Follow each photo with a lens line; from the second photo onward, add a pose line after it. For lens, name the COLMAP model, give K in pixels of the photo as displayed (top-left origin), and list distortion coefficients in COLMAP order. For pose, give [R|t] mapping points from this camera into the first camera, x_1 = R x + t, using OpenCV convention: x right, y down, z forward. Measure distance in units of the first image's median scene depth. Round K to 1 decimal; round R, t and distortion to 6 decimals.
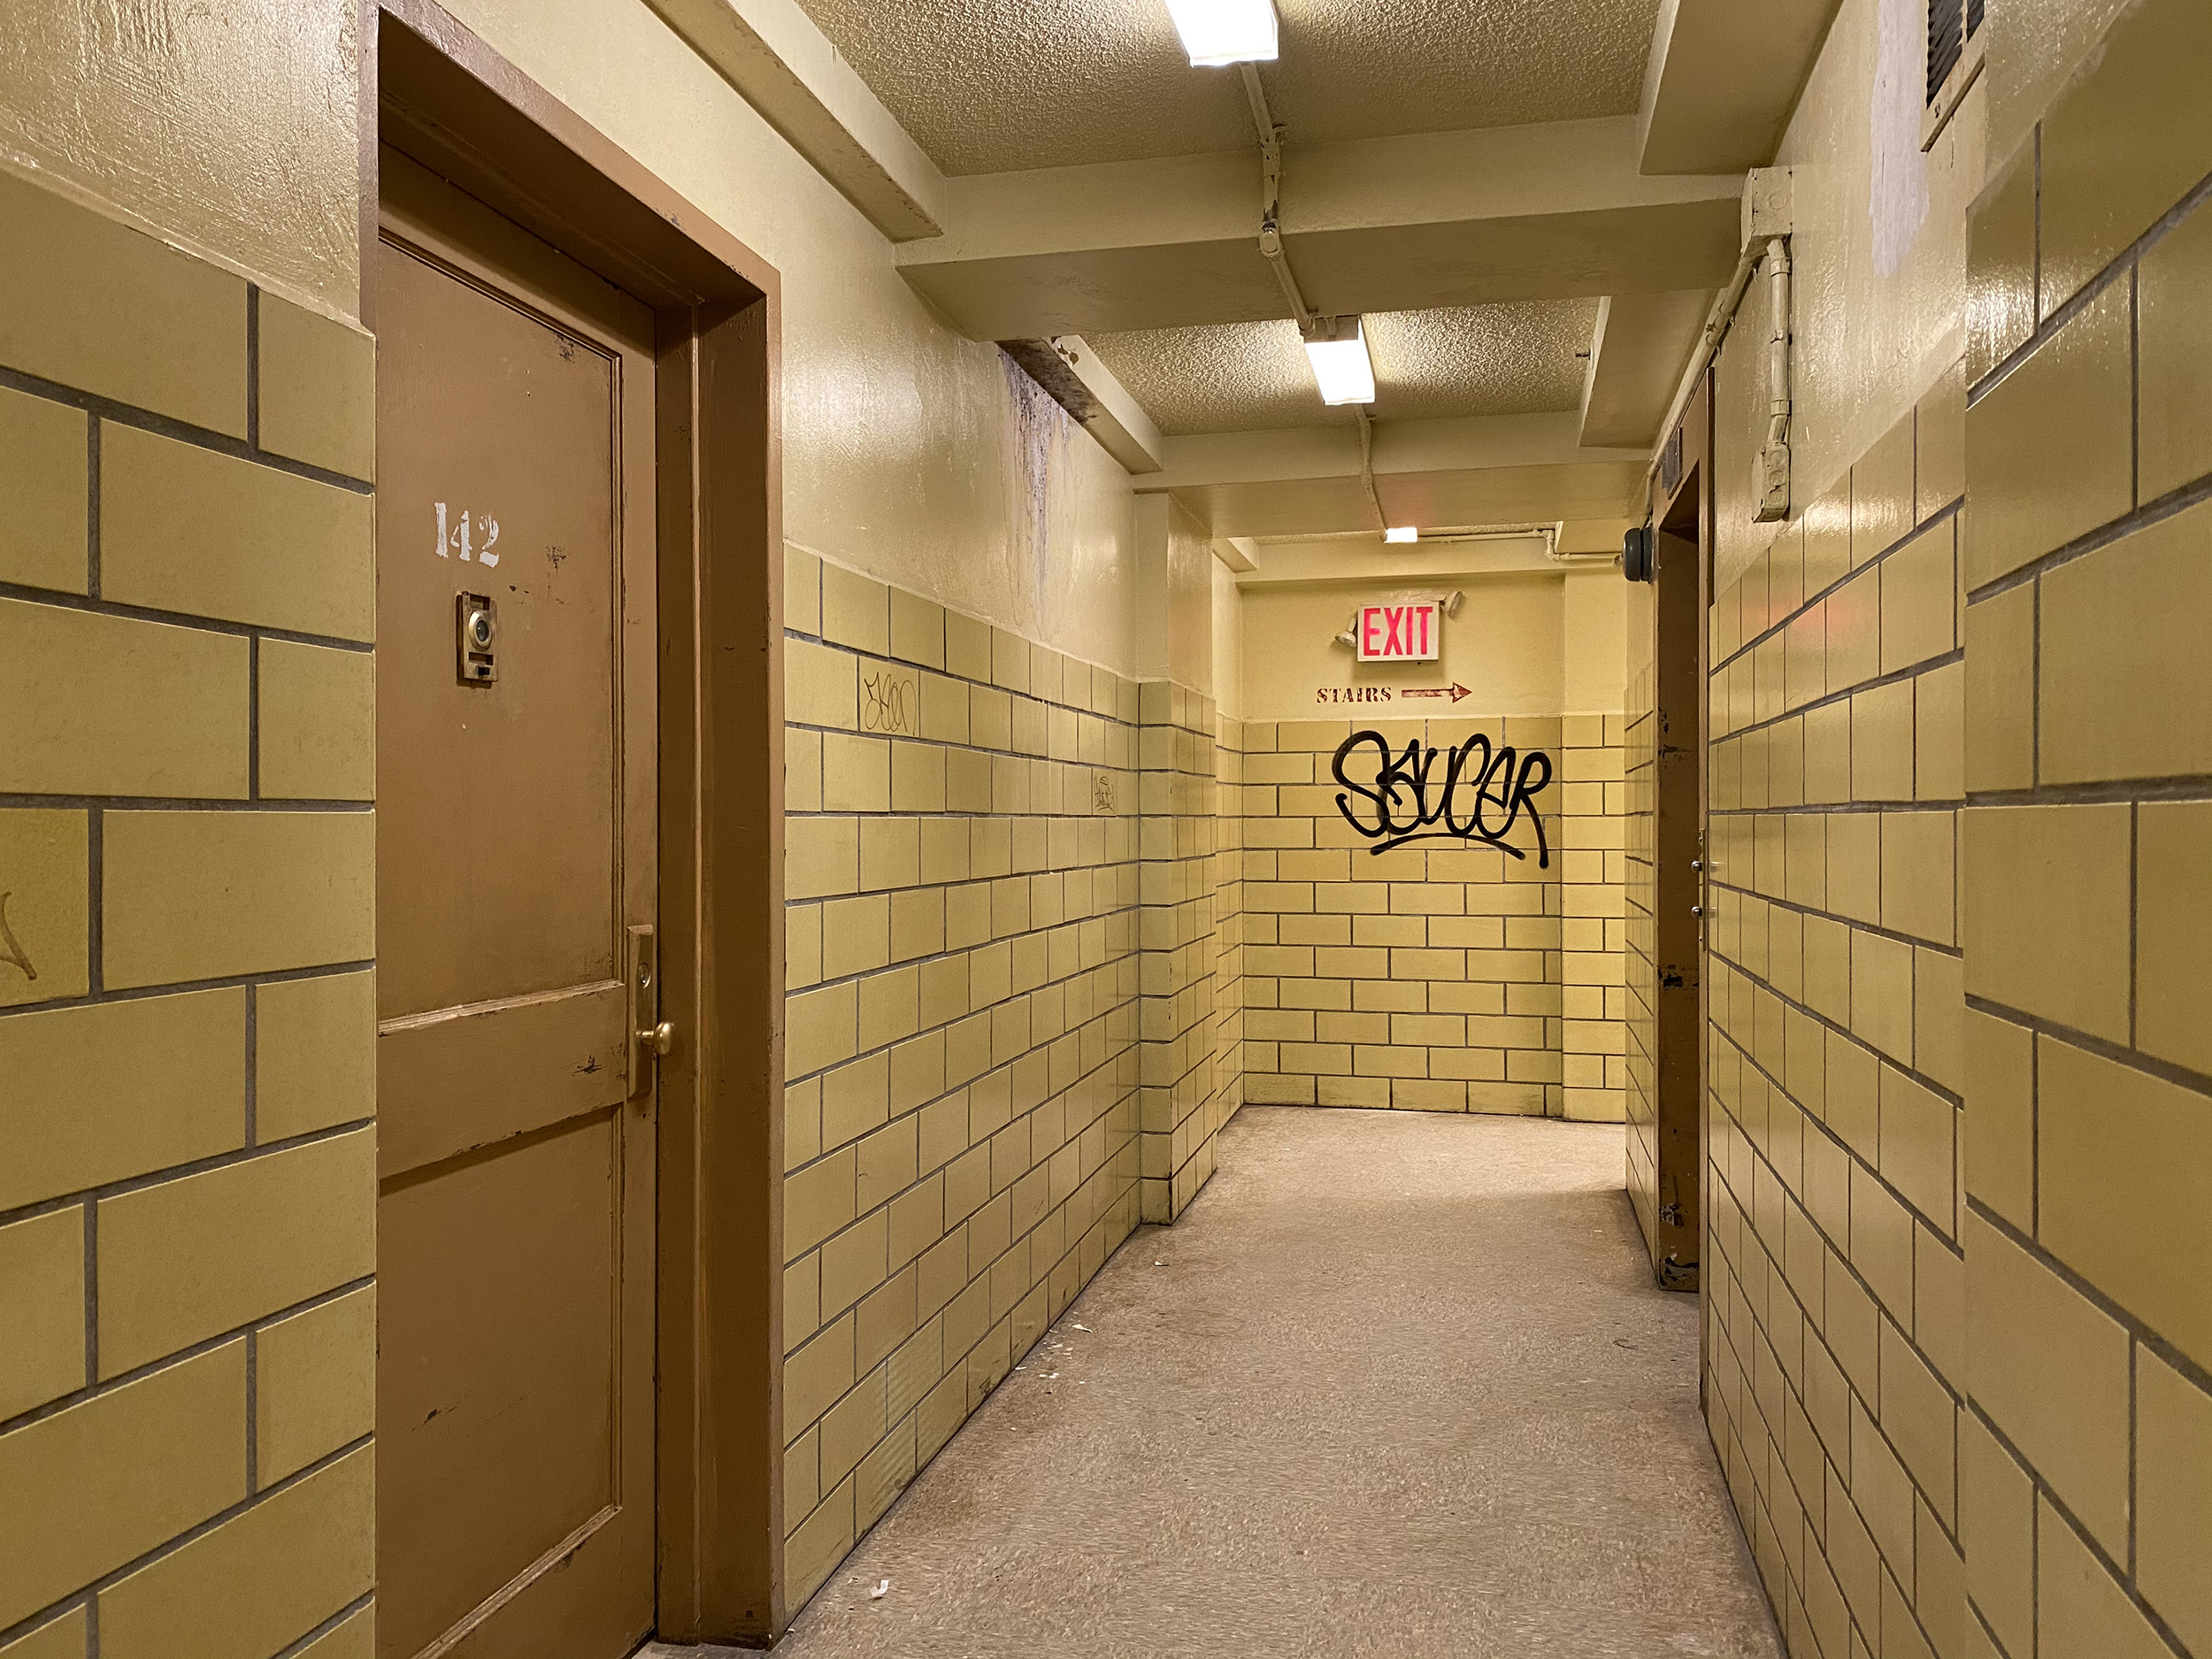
lens RADIAL K [[1661.3, 0, 1111.1], [0, 1661.3, 825.7], [0, 0, 1]] dist [0.004070, -0.001691]
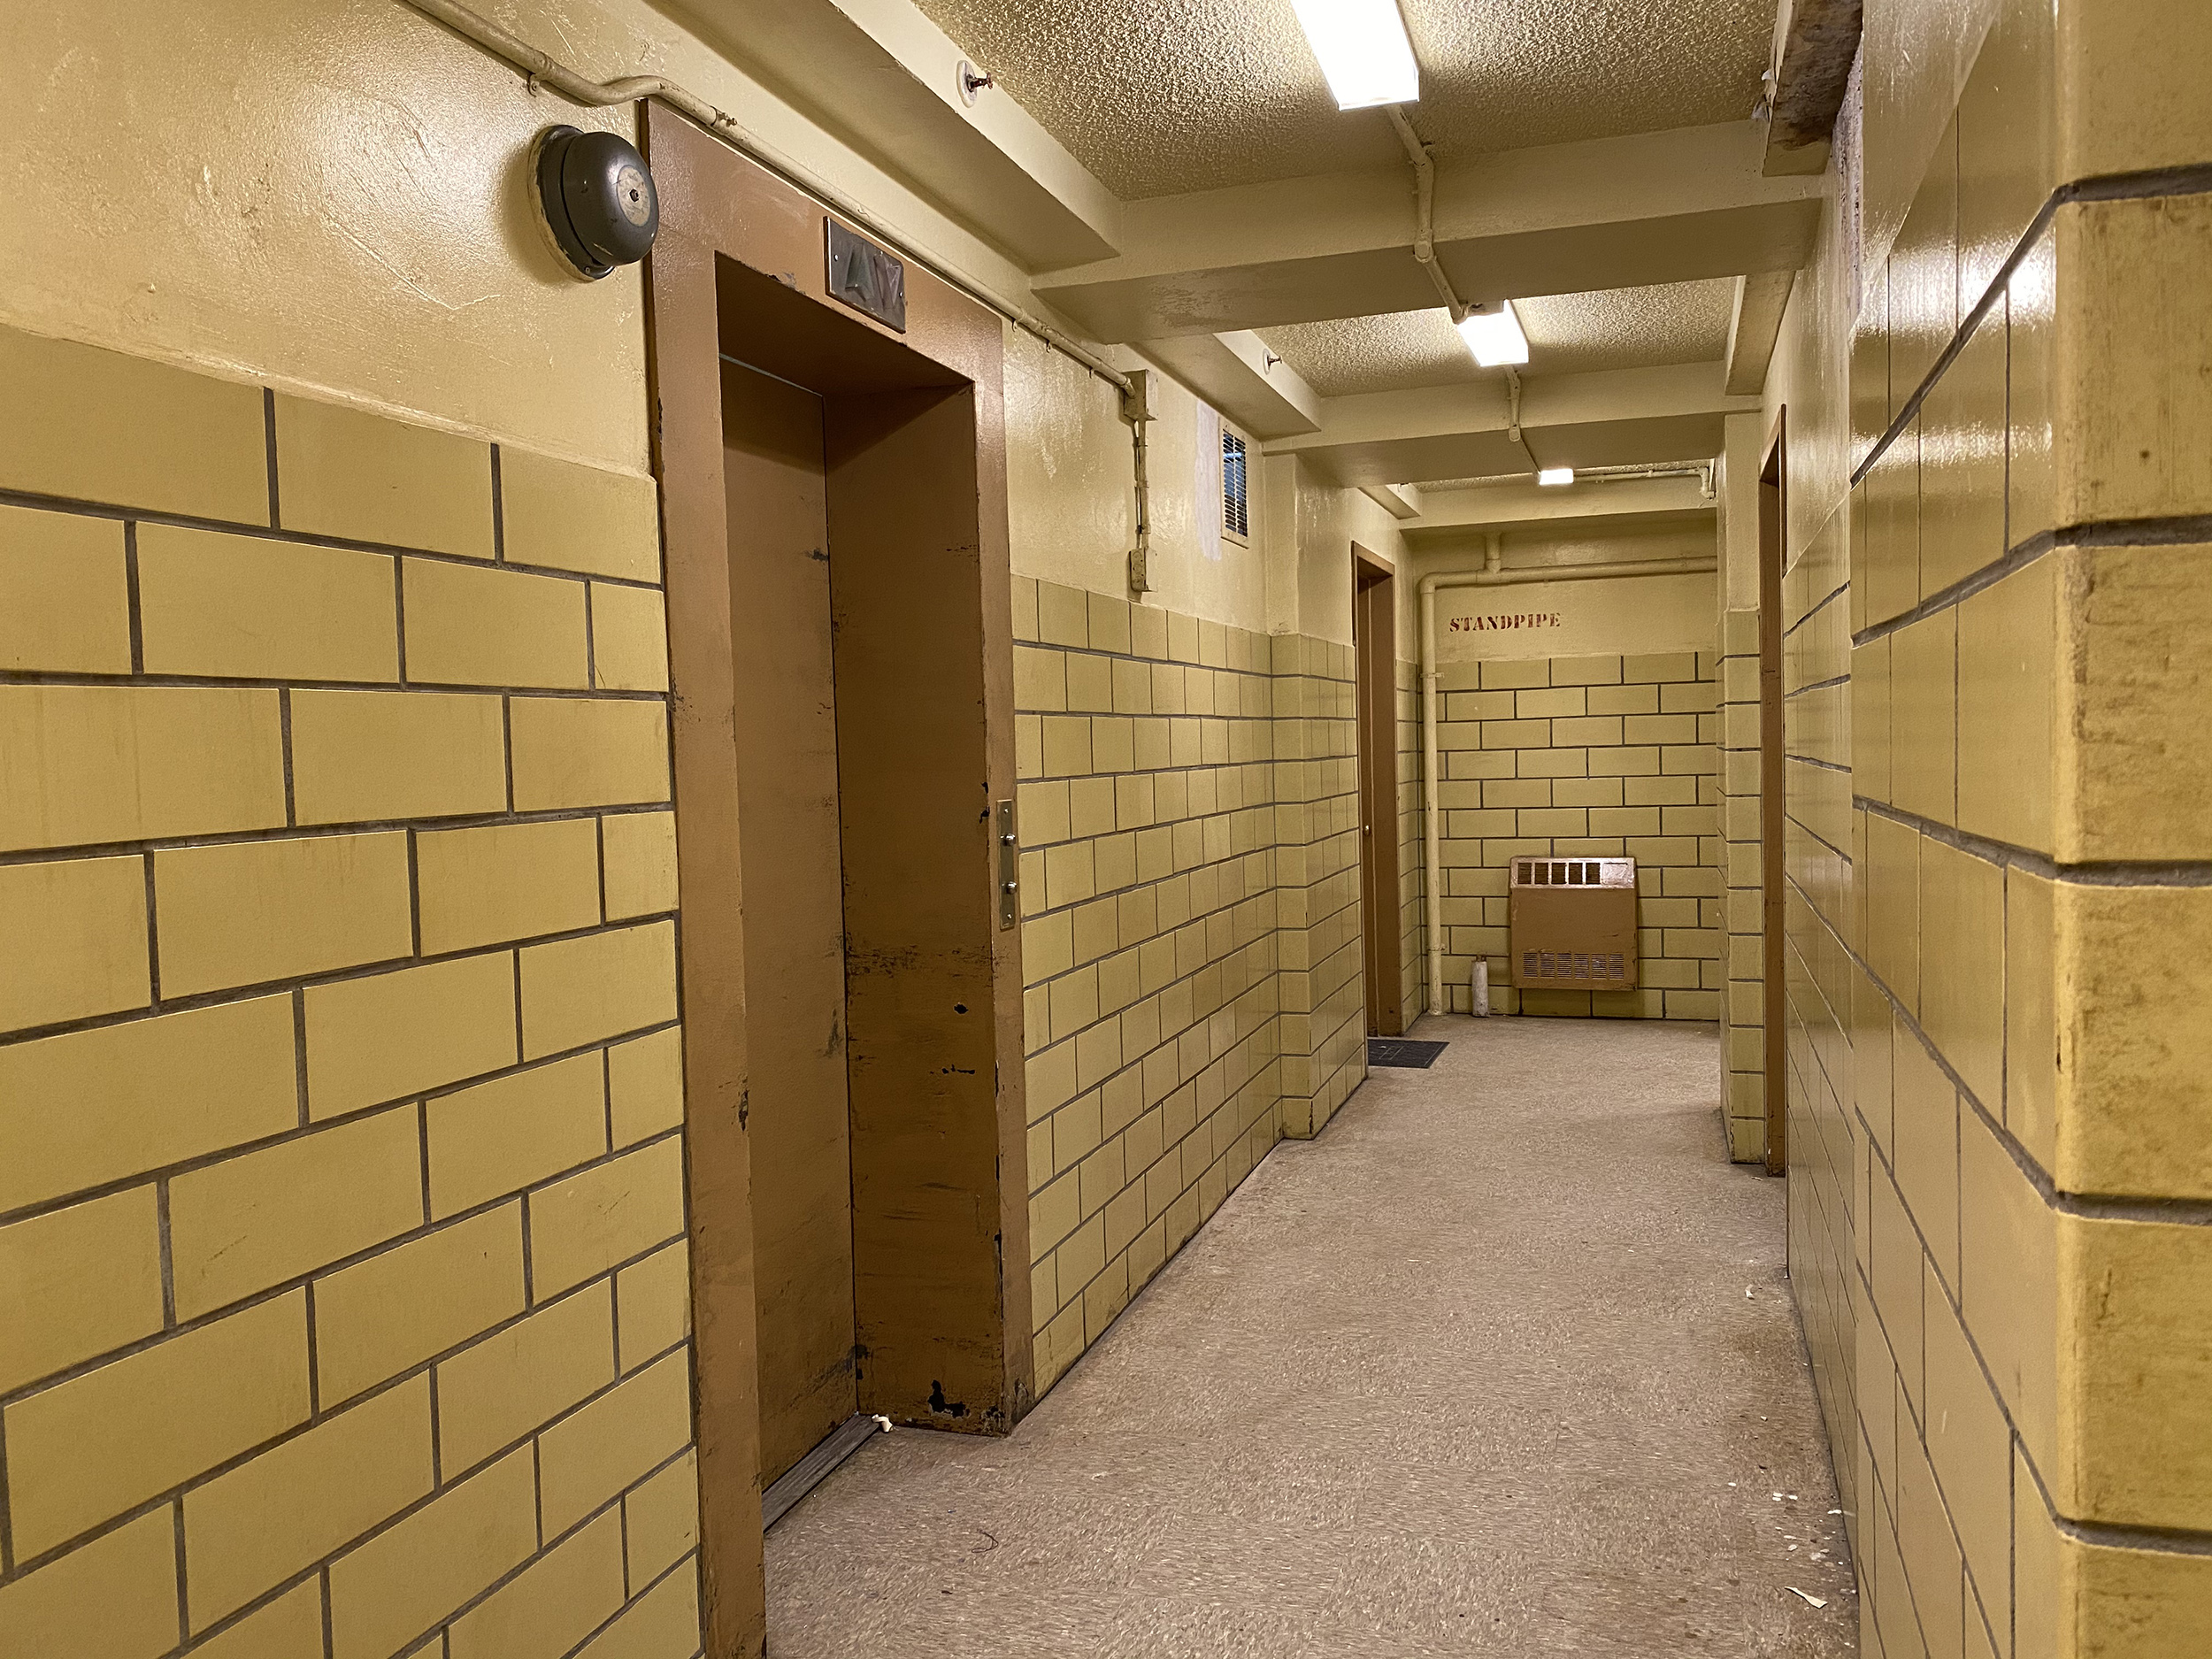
lens RADIAL K [[1661.3, 0, 1094.8], [0, 1661.3, 824.5], [0, 0, 1]] dist [0.004070, -0.001691]
pose [[-0.993929, 0.025337, 0.107068, 0.217538], [0.031011, 0.998182, 0.051672, -0.034105], [-0.105564, 0.054679, -0.992908, 2.041568]]
